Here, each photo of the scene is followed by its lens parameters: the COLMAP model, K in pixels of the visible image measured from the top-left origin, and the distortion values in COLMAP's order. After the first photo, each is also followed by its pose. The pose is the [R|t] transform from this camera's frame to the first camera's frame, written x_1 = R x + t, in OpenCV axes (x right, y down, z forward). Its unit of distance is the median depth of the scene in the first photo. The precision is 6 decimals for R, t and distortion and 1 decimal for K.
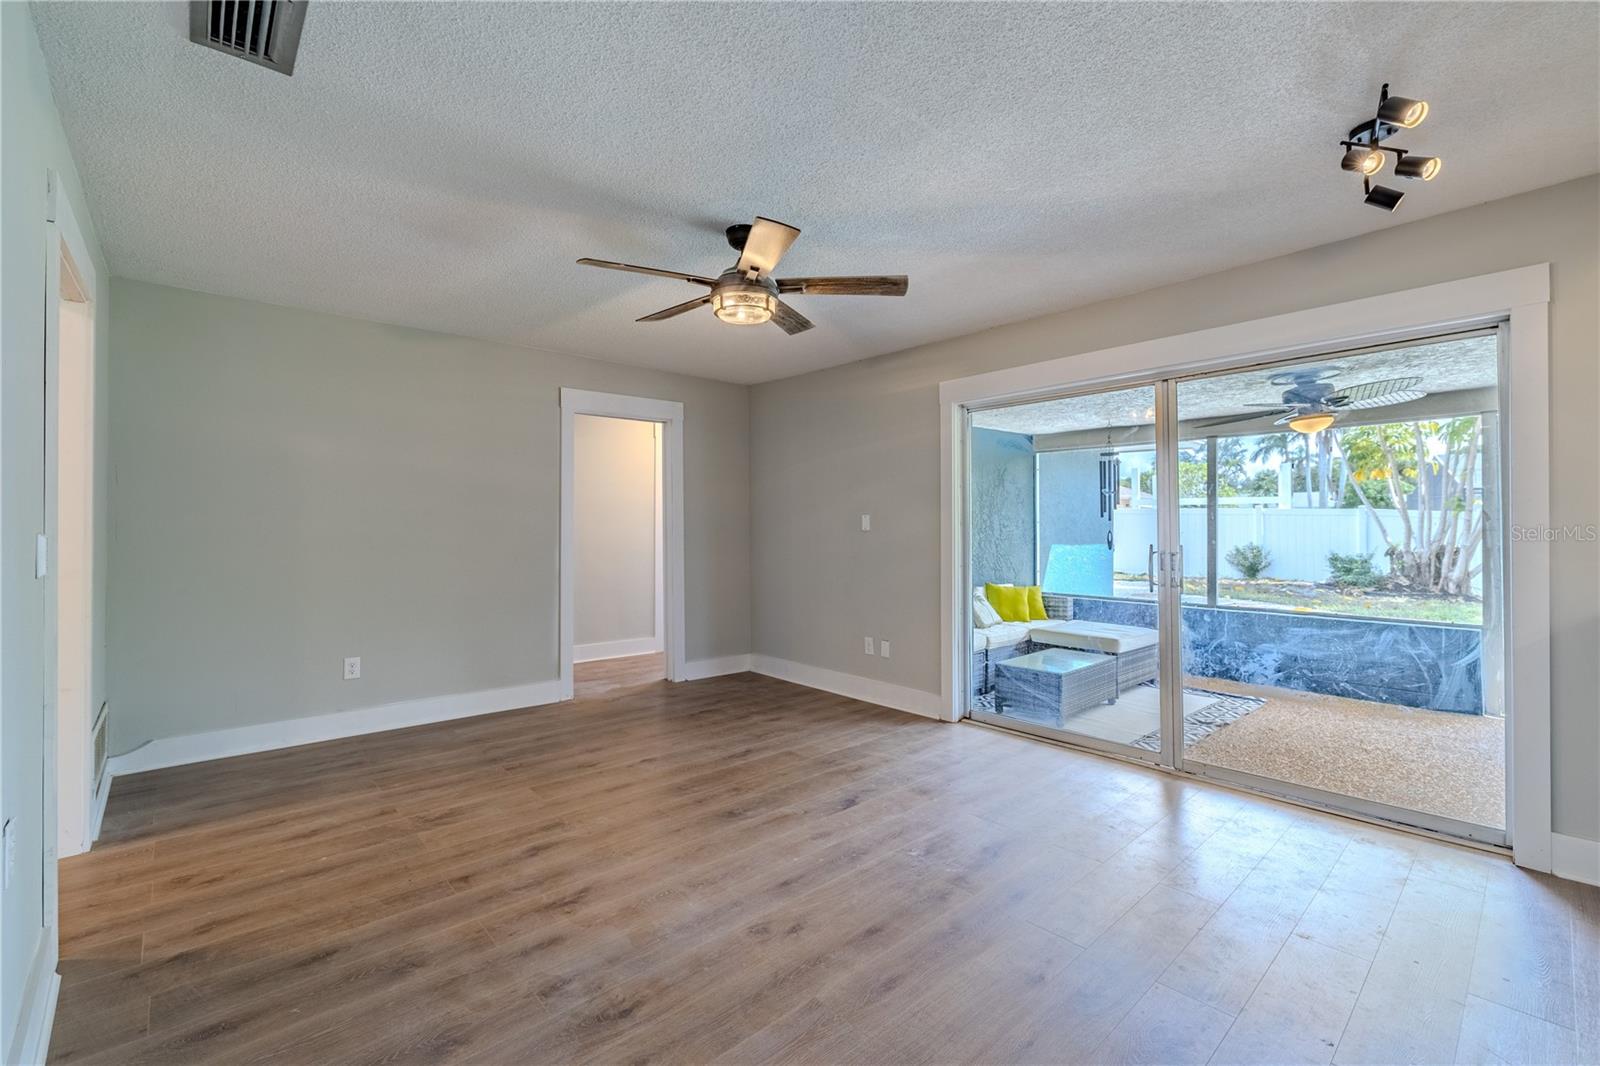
lens RADIAL K [[682.5, 0, 801.1], [0, 682.5, 517.9], [0, 0, 1]] dist [-0.003062, -0.000113]
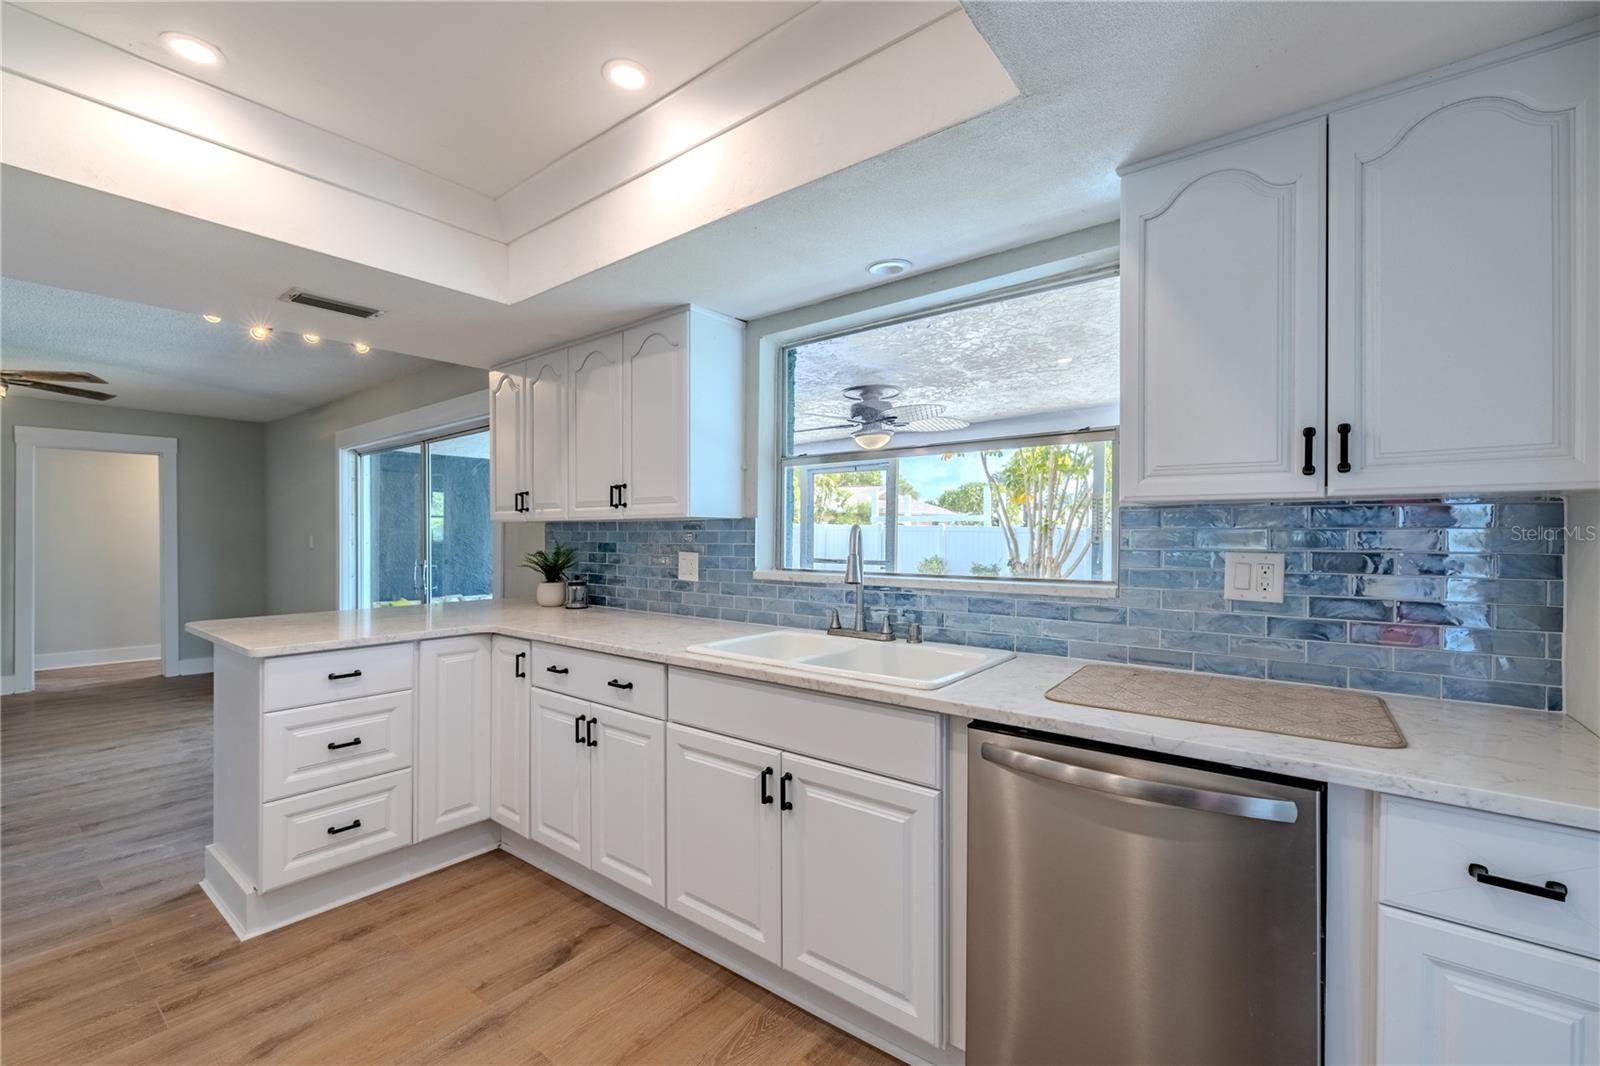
lens RADIAL K [[679.1, 0, 788.4], [0, 679.1, 534.8], [0, 0, 1]] dist [-0.000644, -0.000469]
pose [[0.987922, -0.000560, 0.154949, 1.161391], [-0.000899, 0.999956, 0.009348, -0.026282], [-0.154948, -0.009374, 0.987878, -0.532978]]
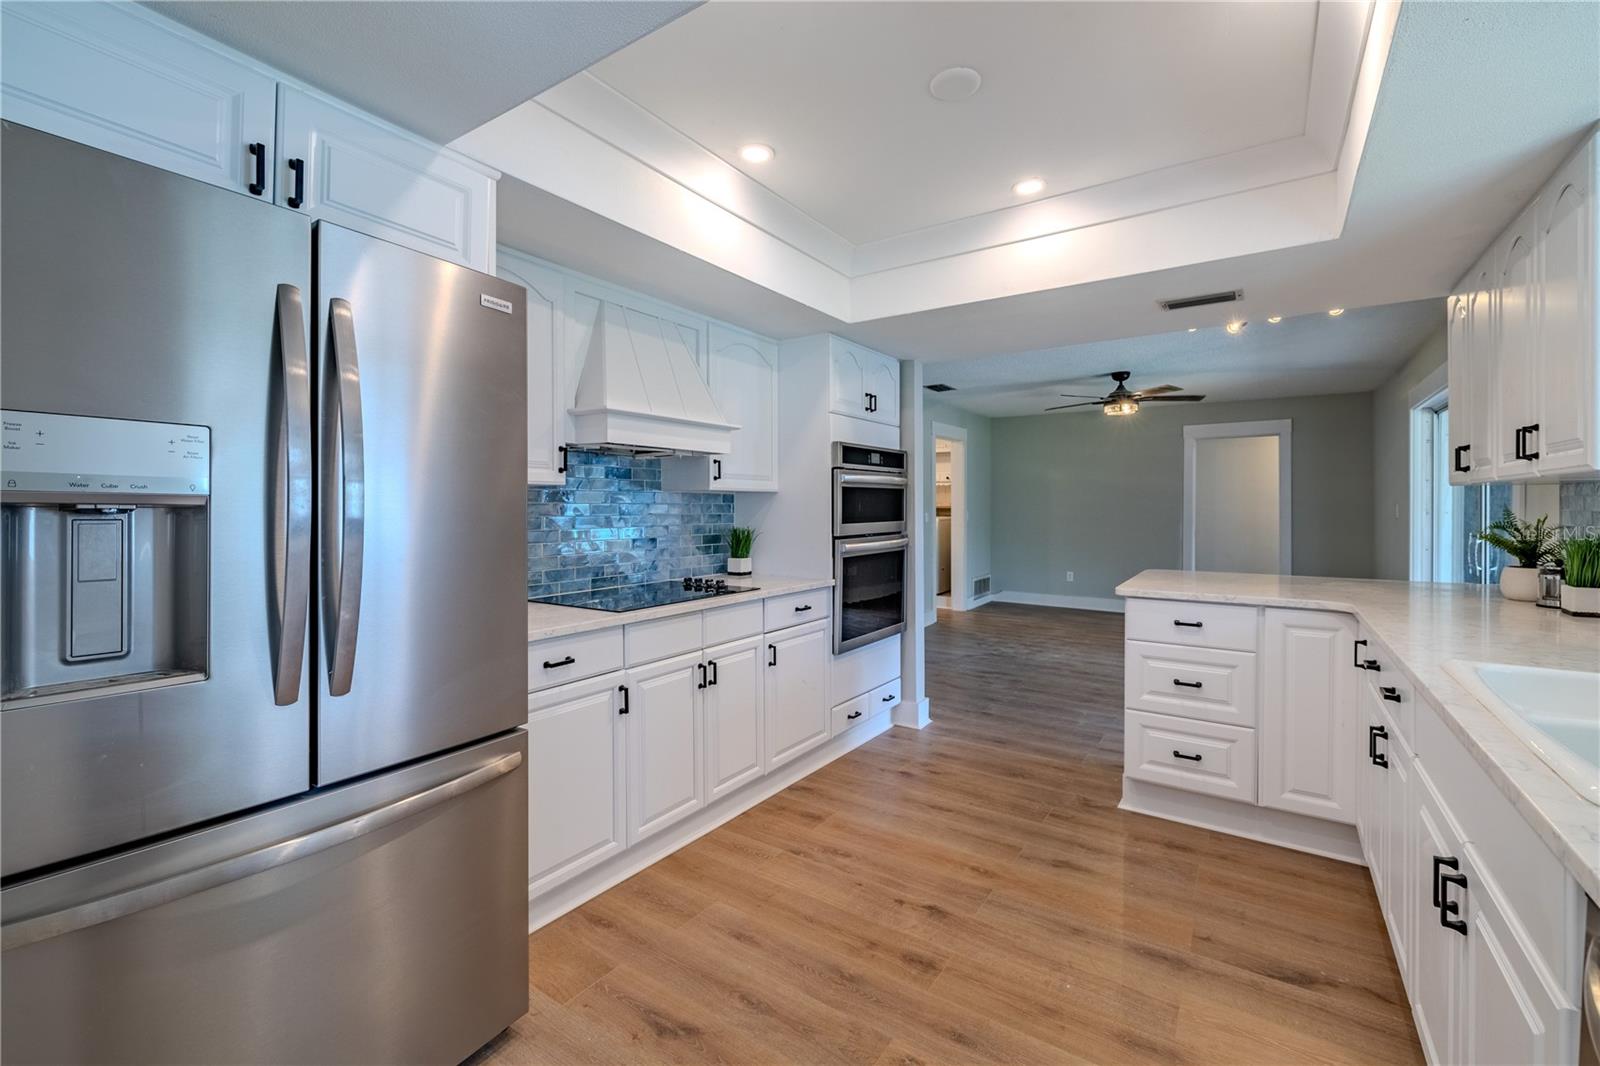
lens RADIAL K [[675.0, 0, 798.9], [0, 675.0, 505.6], [0, 0, 1]] dist [-0.001573, -0.000167]
pose [[0.229738, -0.000473, -0.973252, 1.501917], [0.009905, 0.999949, 0.001853, -0.020466], [0.973202, -0.010066, 0.229731, -0.397672]]
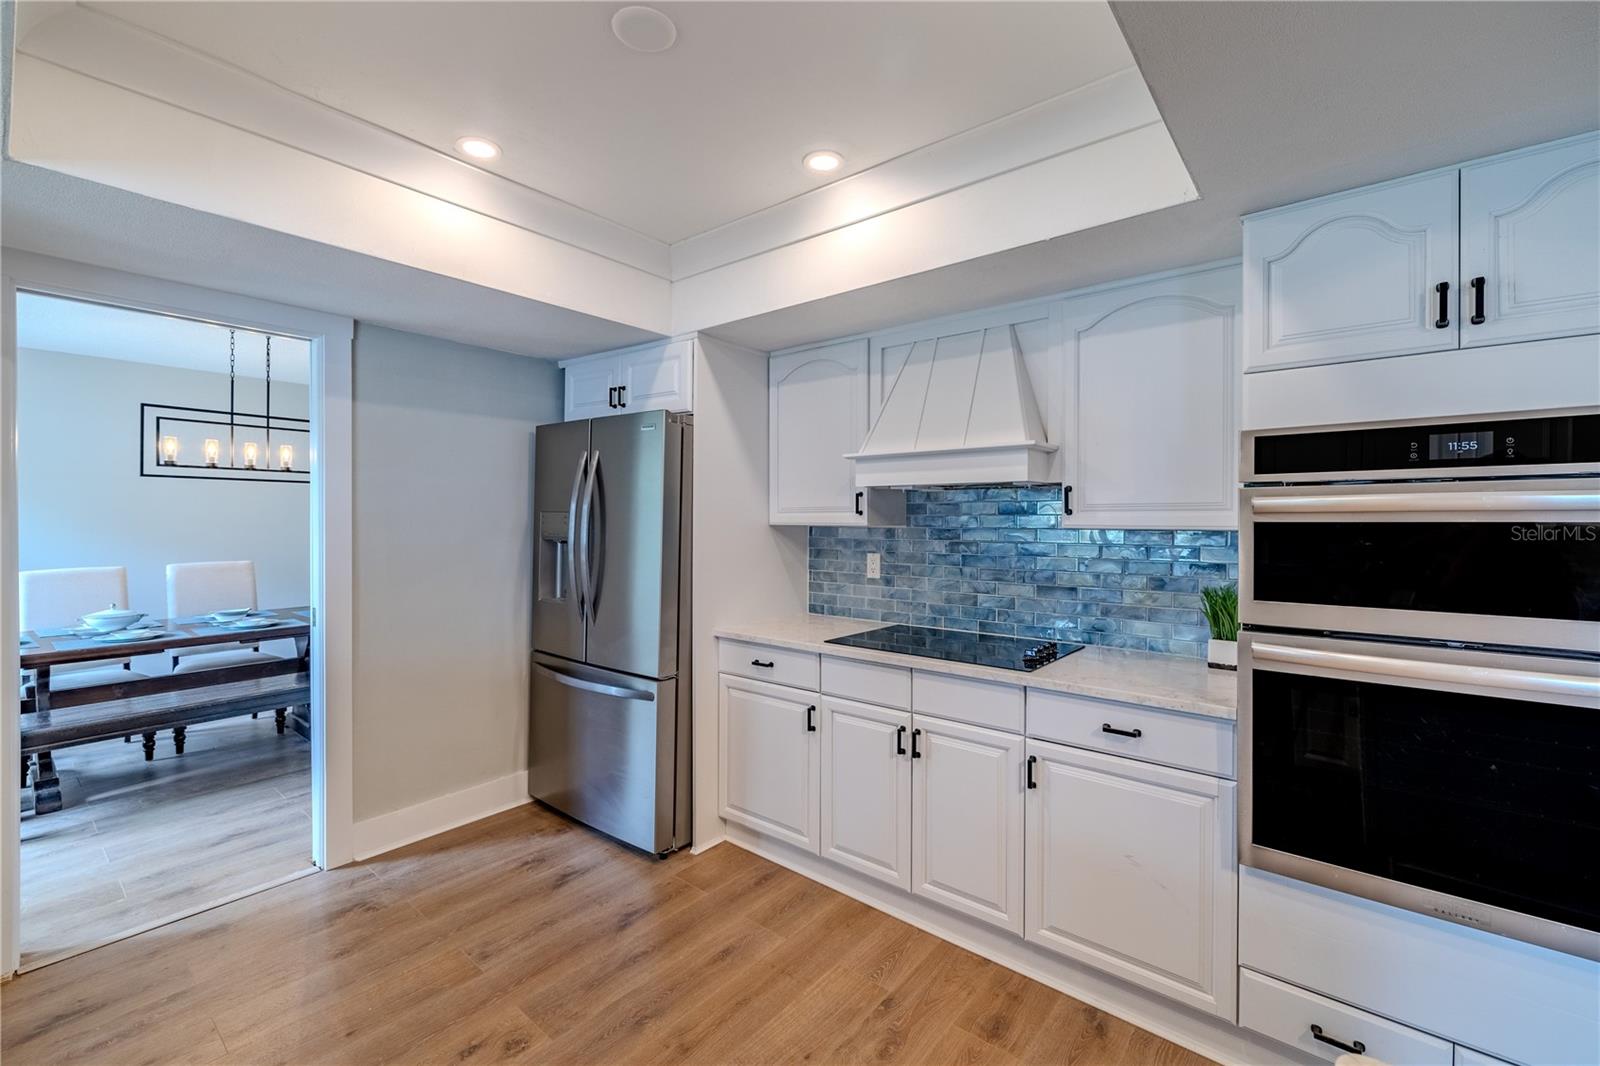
lens RADIAL K [[672.3, 0, 793.0], [0, 672.3, 523.7], [0, 0, 1]] dist [-0.000689, -0.000122]
pose [[-0.990276, -0.001152, -0.139113, 0.913843], [-0.000914, 0.999998, -0.001776, -0.045444], [0.139114, -0.001631, -0.990275, 0.352718]]
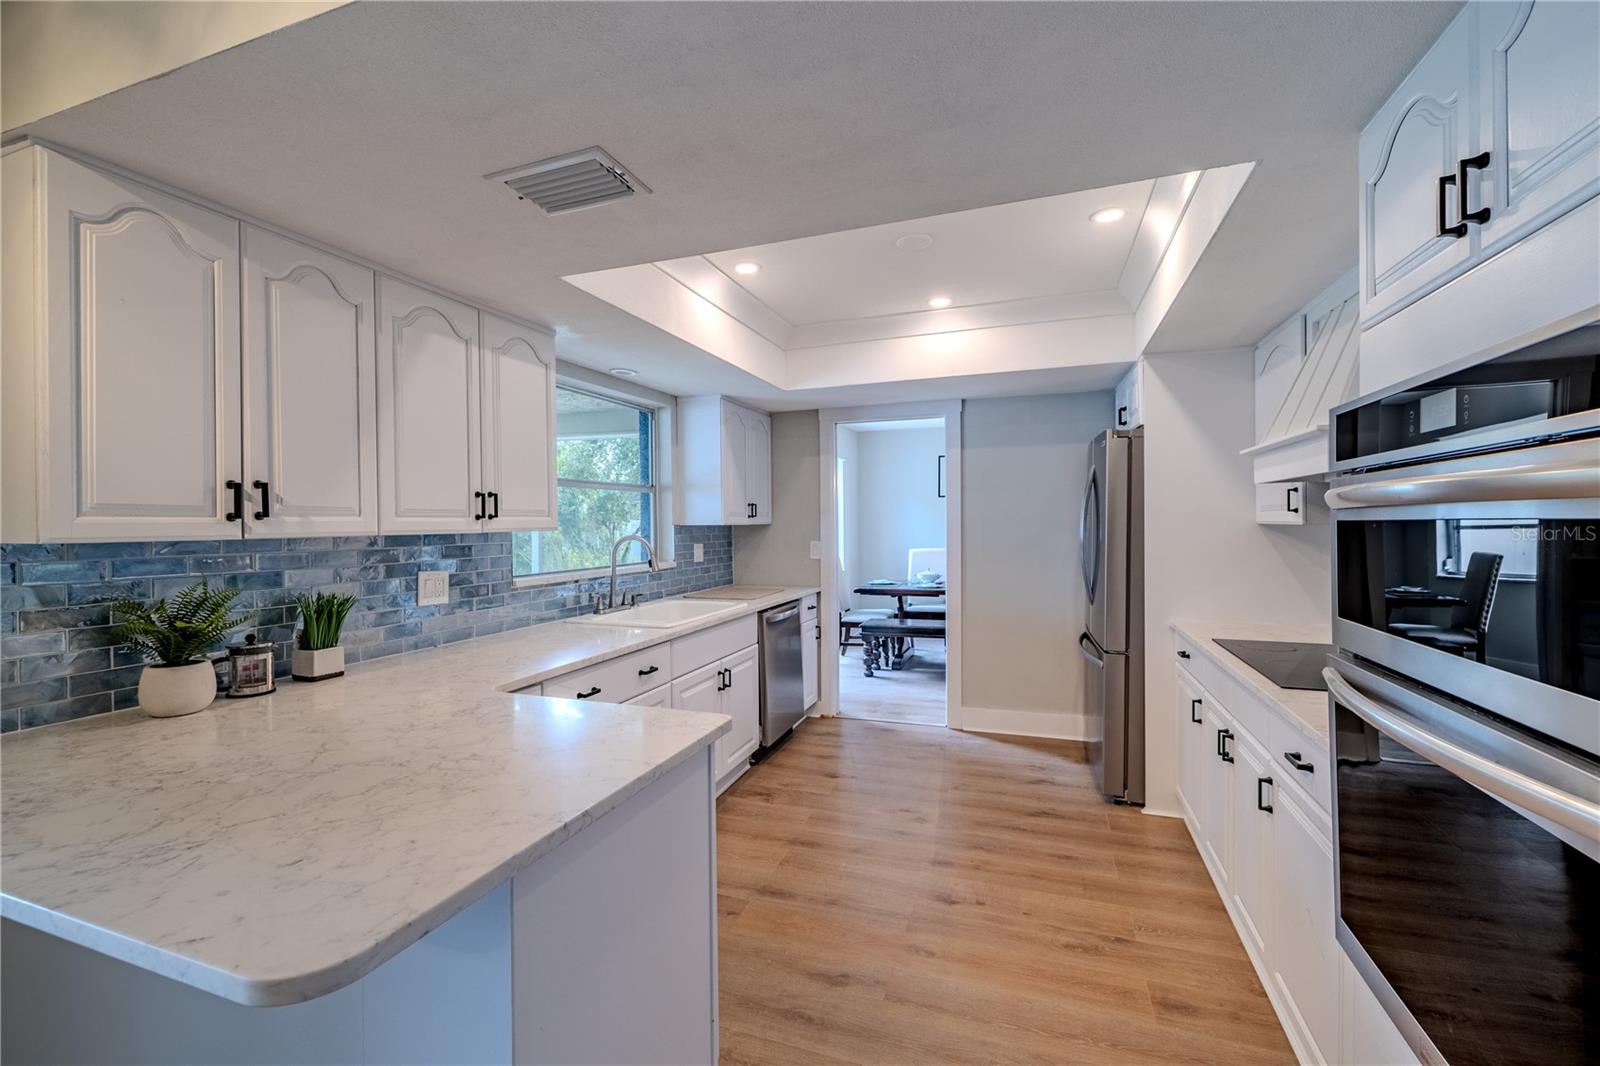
lens RADIAL K [[671.8, 0, 803.3], [0, 671.8, 522.2], [0, 0, 1]] dist [0.003273, 0.000158]
pose [[-0.473641, 0.003964, 0.880709, 0.294624], [0.002621, 0.999992, -0.003091, -0.046123], [-0.880714, 0.000845, -0.473647, 0.383663]]
